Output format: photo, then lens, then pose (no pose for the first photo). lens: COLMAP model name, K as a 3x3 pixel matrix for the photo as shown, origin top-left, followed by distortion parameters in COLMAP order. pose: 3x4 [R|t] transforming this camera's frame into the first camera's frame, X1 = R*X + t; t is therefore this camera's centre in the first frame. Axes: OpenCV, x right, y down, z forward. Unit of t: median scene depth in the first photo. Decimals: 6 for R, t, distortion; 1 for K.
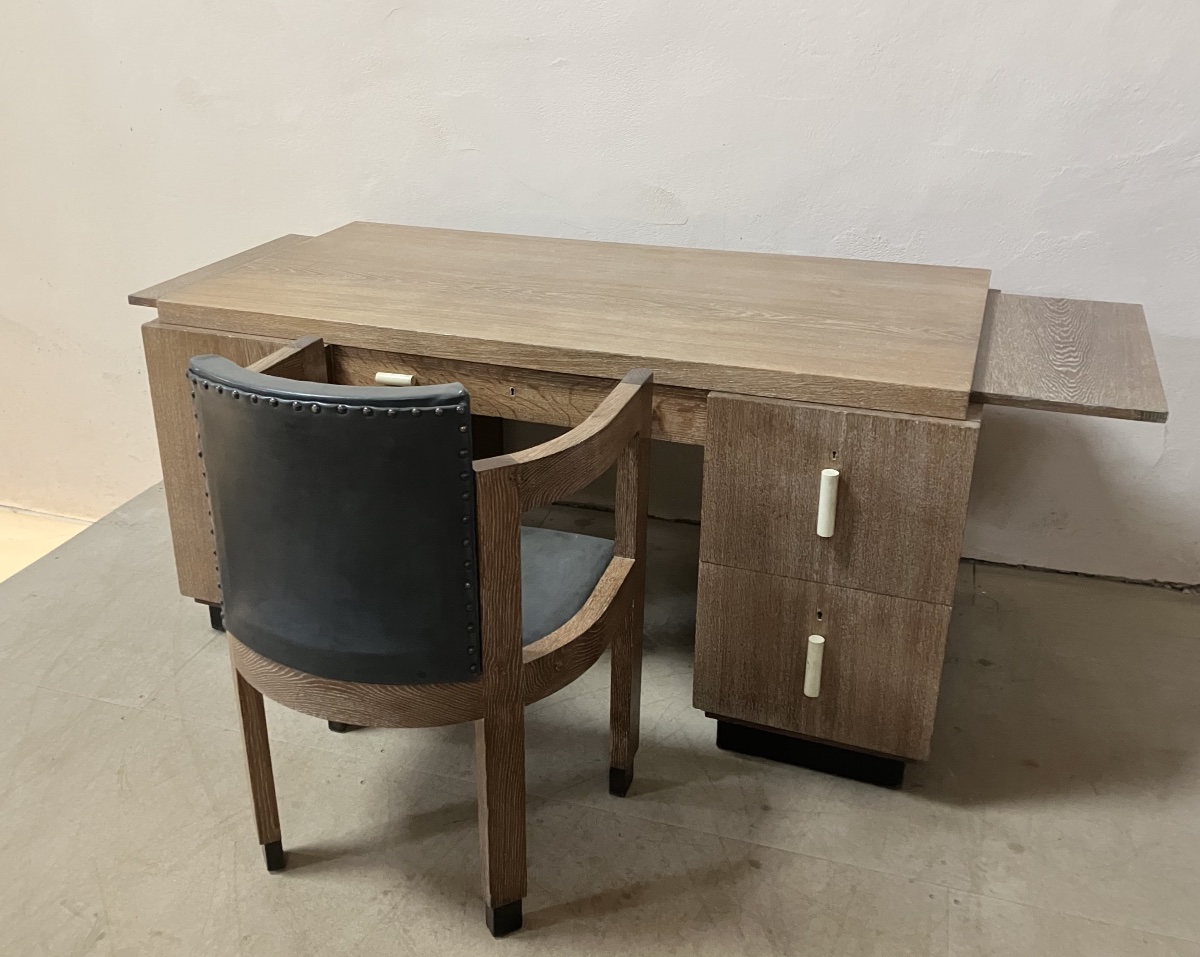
lens RADIAL K [[1176.9, 0, 514.6], [0, 1176.9, 460.6], [0, 0, 1]] dist [0.011510, 0.010810]
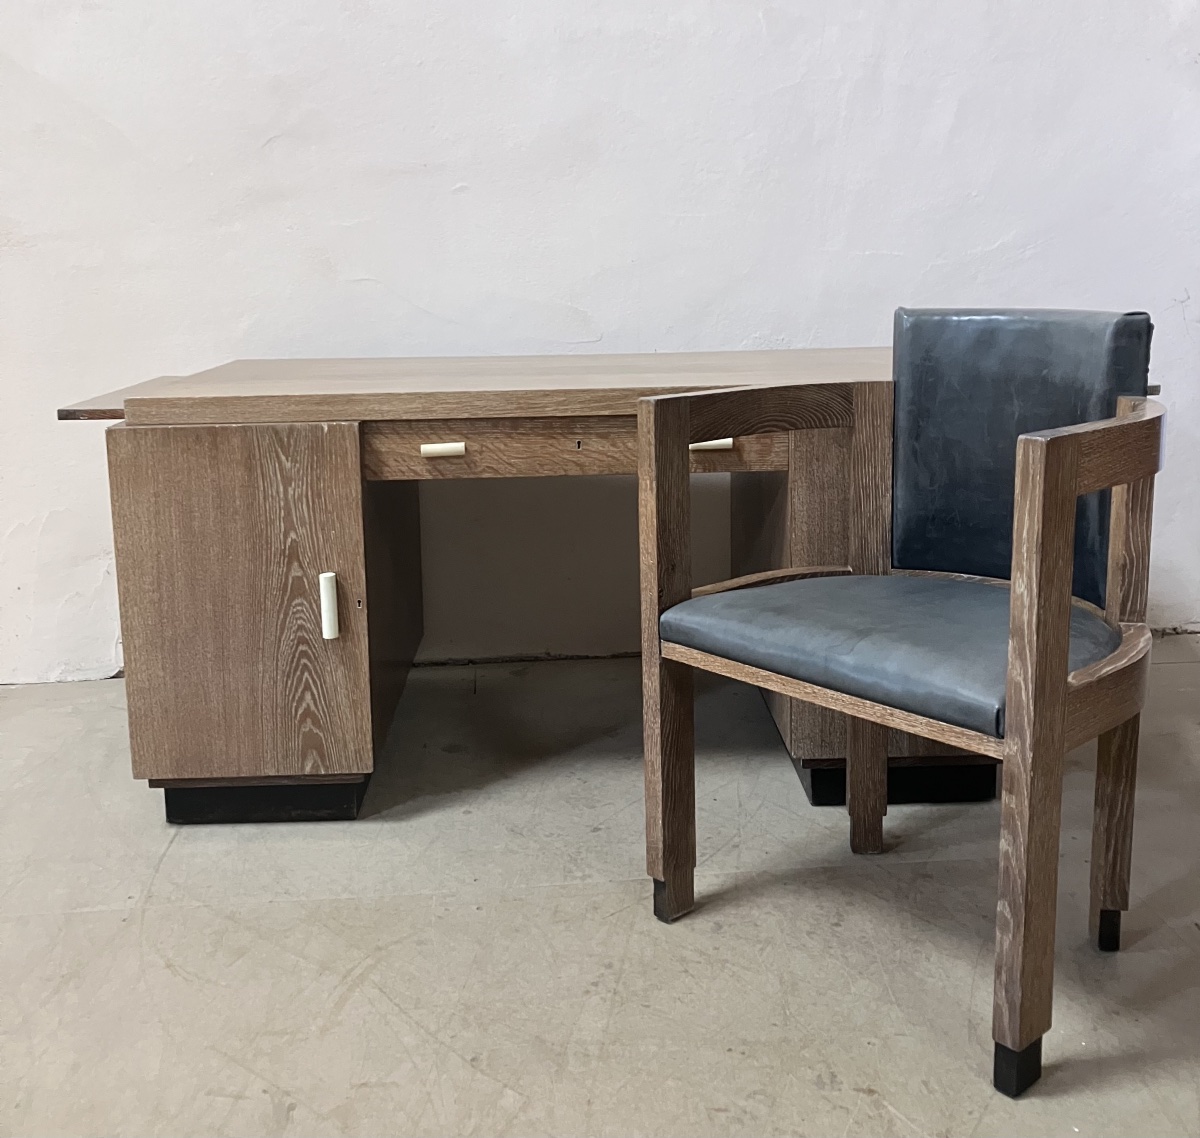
lens RADIAL K [[1318.0, 0, 602.0], [0, 1318.0, 470.3], [0, 0, 1]] dist [0.008508, 0.035634]
pose [[0.911097, -0.069958, 0.406212, -0.419761], [0.169668, 0.961783, -0.214911, 0.194001], [-0.375653, 0.264726, 0.888147, 0.047470]]
